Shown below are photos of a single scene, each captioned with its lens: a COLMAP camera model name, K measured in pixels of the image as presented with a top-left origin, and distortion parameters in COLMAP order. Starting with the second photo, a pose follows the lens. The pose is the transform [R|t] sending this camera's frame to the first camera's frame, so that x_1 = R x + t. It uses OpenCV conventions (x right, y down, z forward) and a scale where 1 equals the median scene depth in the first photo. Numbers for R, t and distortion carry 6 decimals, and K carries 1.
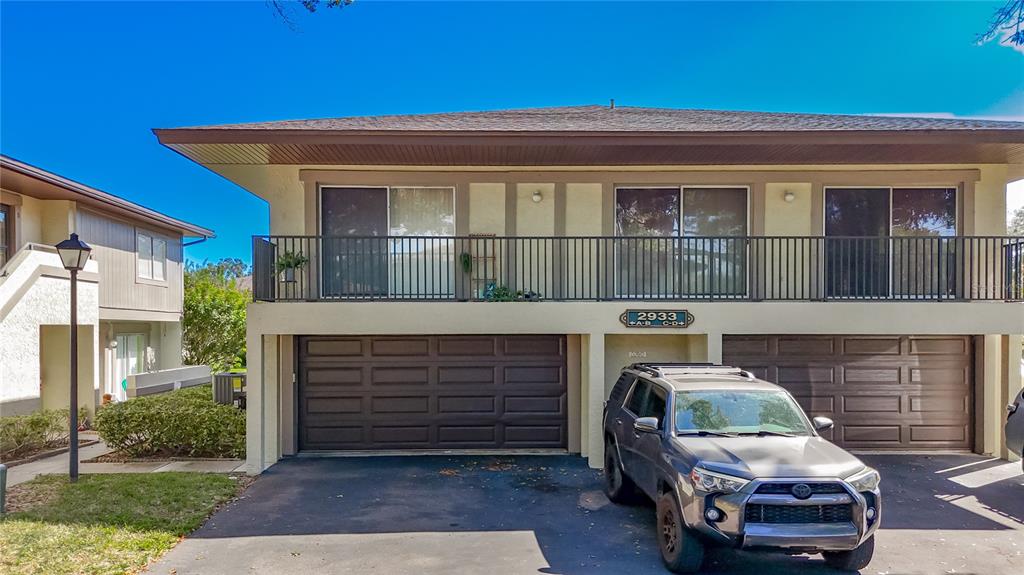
lens RADIAL K [[621.4, 0, 513.4], [0, 621.4, 311.7], [0, 0, 1]] dist [0.031037, -0.000996]
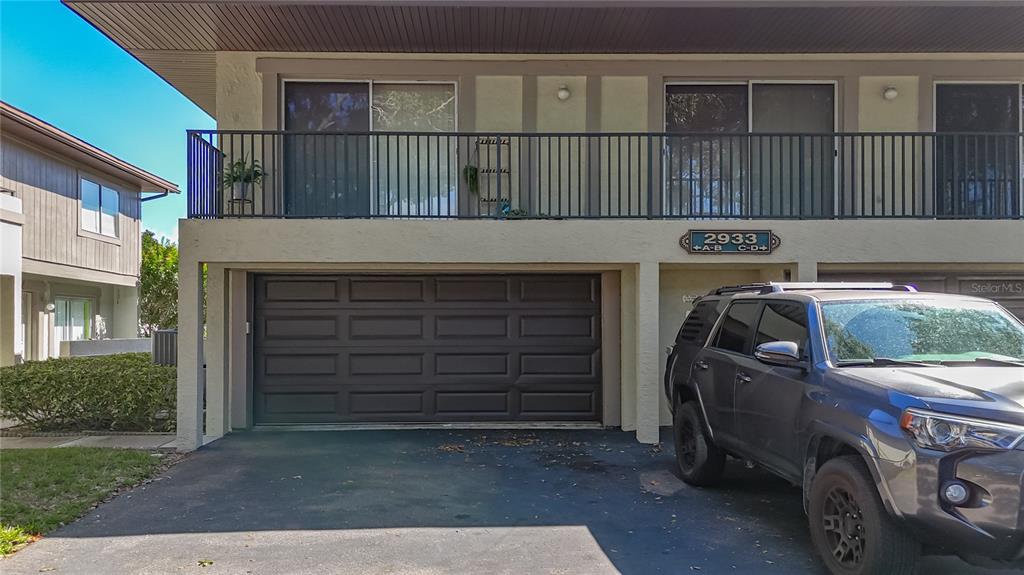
lens RADIAL K [[661.7, 0, 512.0], [0, 661.7, 287.5], [0, 0, 1]] dist [0.023960, -0.003382]
pose [[1.000000, 0.000301, 0.000358, -0.027362], [-0.000296, 0.999917, -0.012859, 0.068854], [-0.000362, 0.012859, 0.999917, 0.187836]]
